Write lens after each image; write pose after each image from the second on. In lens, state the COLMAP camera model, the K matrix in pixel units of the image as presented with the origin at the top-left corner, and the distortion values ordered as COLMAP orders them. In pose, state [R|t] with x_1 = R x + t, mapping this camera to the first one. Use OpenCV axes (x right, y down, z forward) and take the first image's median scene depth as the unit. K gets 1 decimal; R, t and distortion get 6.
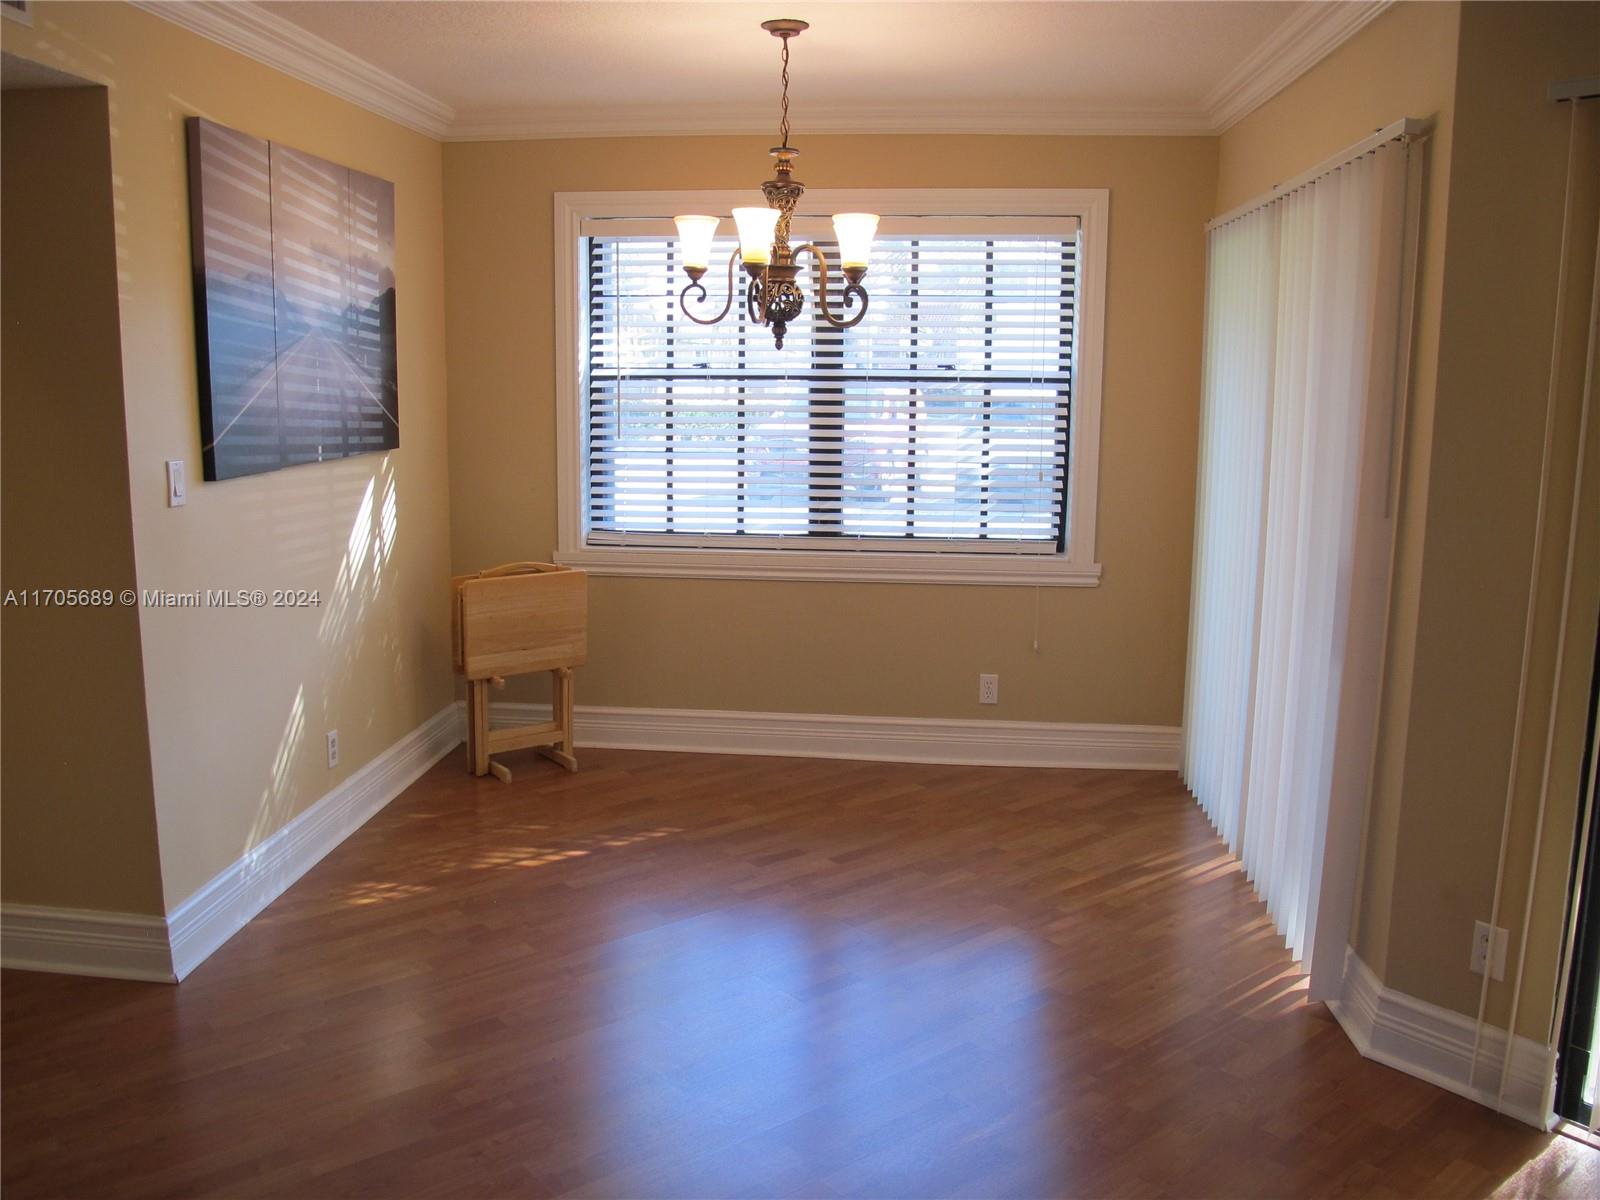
lens RADIAL K [[1346.5, 0, 779.5], [0, 1346.5, 581.0], [0, 0, 1]] dist [-0.148690, 0.108318]
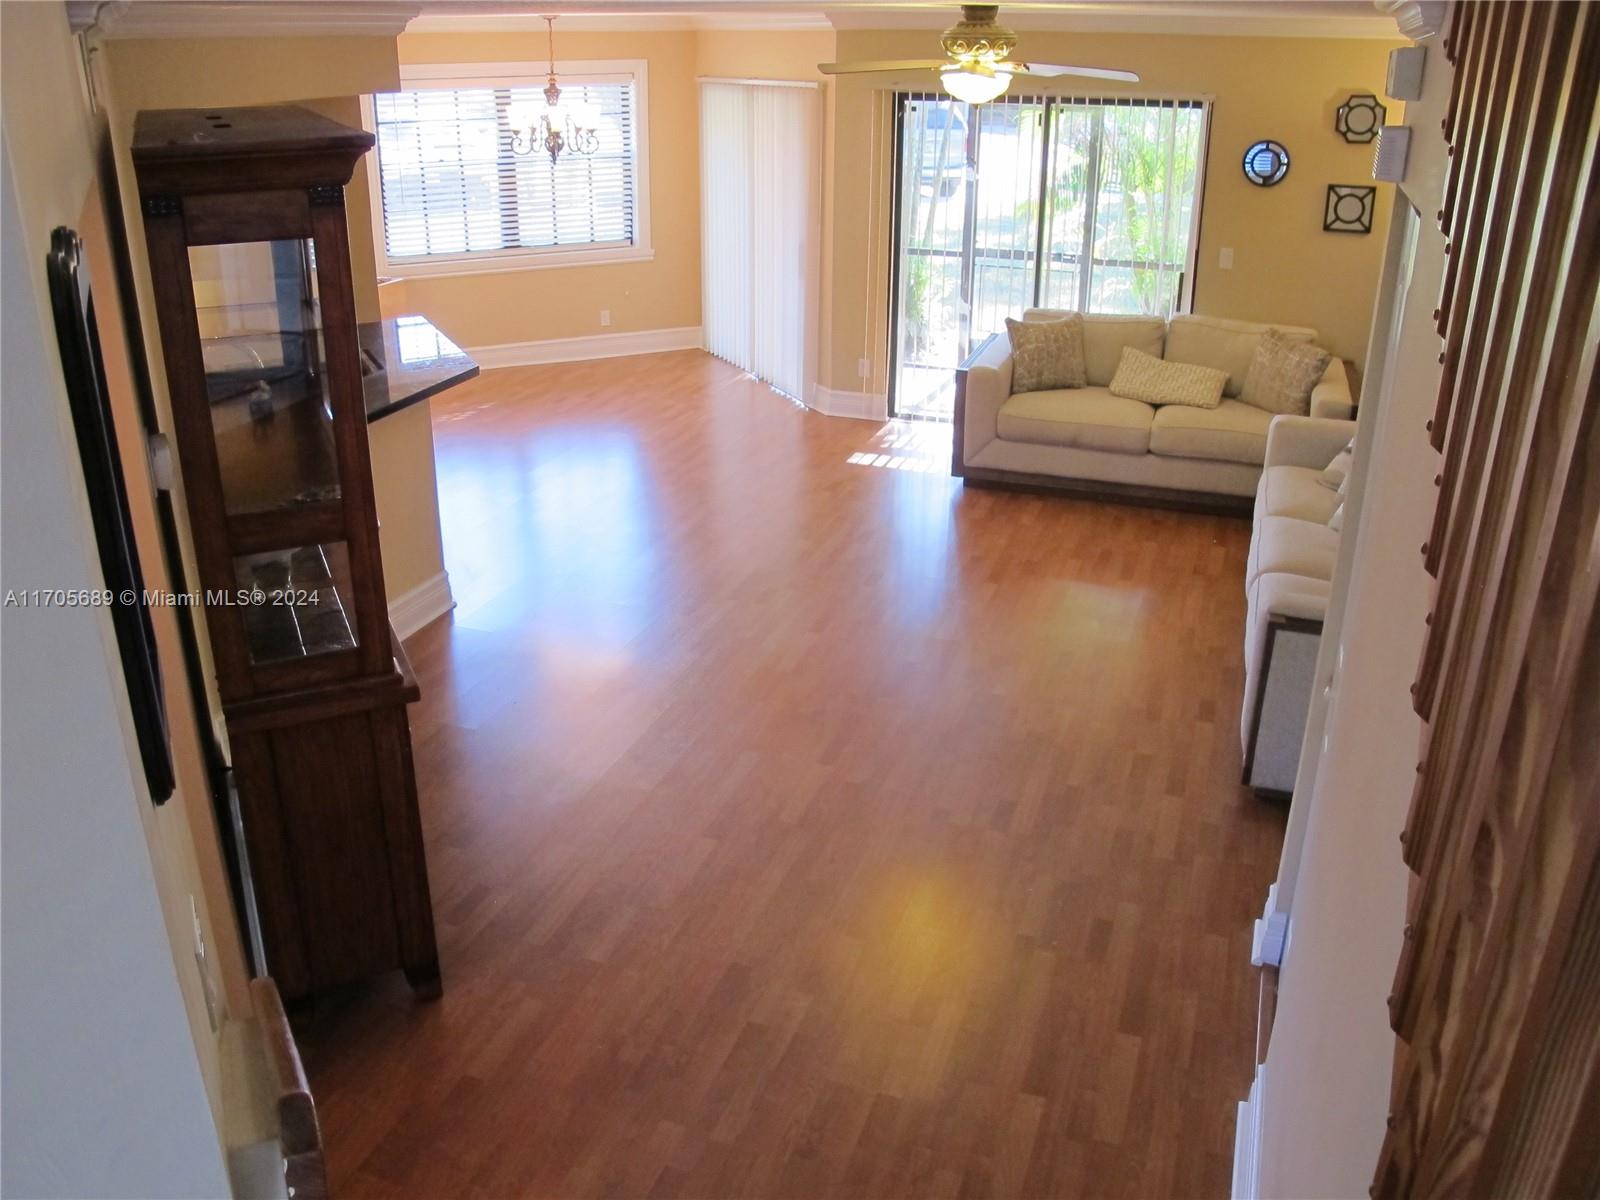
lens RADIAL K [[1346.5, 0, 779.5], [0, 1346.5, 581.0], [0, 0, 1]] dist [-0.148690, 0.108318]
pose [[0.857306, -0.204011, 0.472658, -0.724871], [0.087236, 0.962419, 0.257175, -0.035032], [-0.507361, -0.179245, 0.842885, -0.981821]]
